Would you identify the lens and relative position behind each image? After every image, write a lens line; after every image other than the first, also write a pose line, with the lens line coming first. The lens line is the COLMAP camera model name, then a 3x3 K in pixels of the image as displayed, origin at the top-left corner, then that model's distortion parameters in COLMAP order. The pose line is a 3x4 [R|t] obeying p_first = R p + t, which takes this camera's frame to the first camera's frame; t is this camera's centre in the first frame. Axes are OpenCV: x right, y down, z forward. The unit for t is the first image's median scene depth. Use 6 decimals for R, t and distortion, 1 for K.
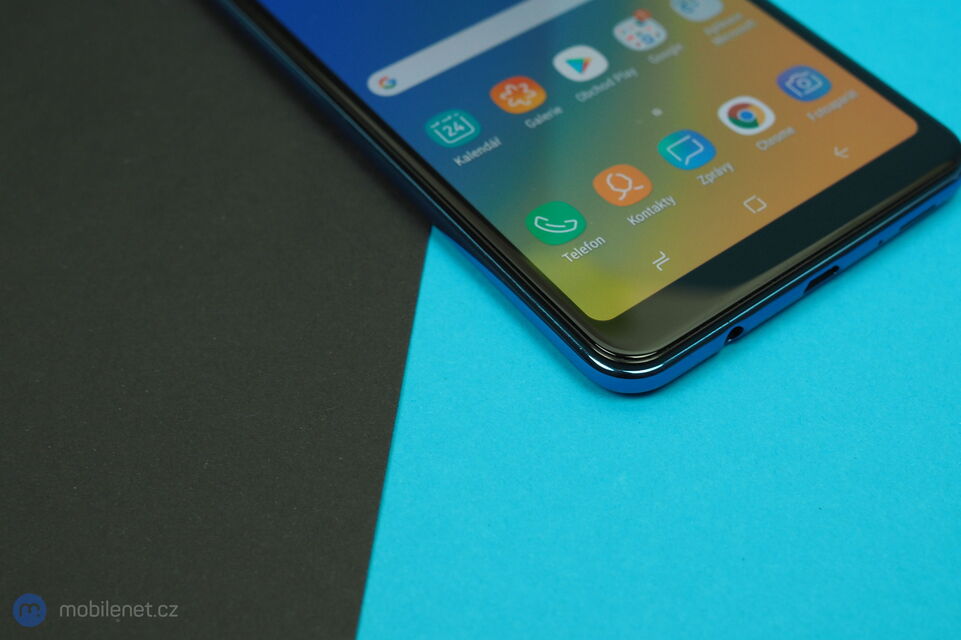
lens RADIAL K [[1458.9, 0, 486.5], [0, 1458.9, 317.7], [0, 0, 1]] dist [-0.126913, 0.000000]
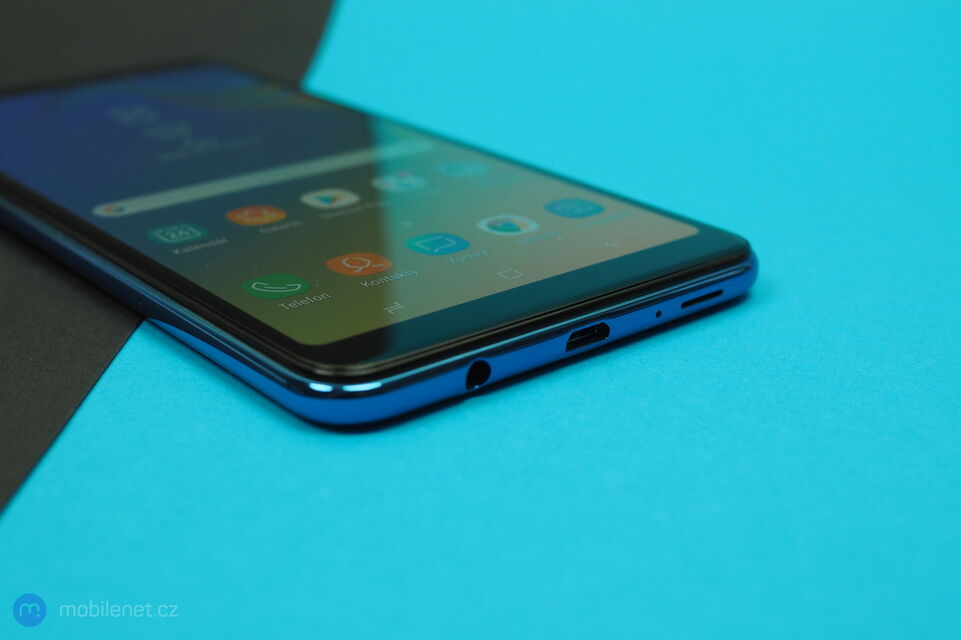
lens RADIAL K [[1458.9, 0, 479.4], [0, 1458.9, 318.9], [0, 0, 1]] dist [-0.126913, 0.000000]
pose [[0.998363, 0.005052, 0.056968, 0.112896], [0.021931, 0.886129, -0.462920, 0.335772], [-0.052819, 0.463411, 0.884568, 0.234448]]
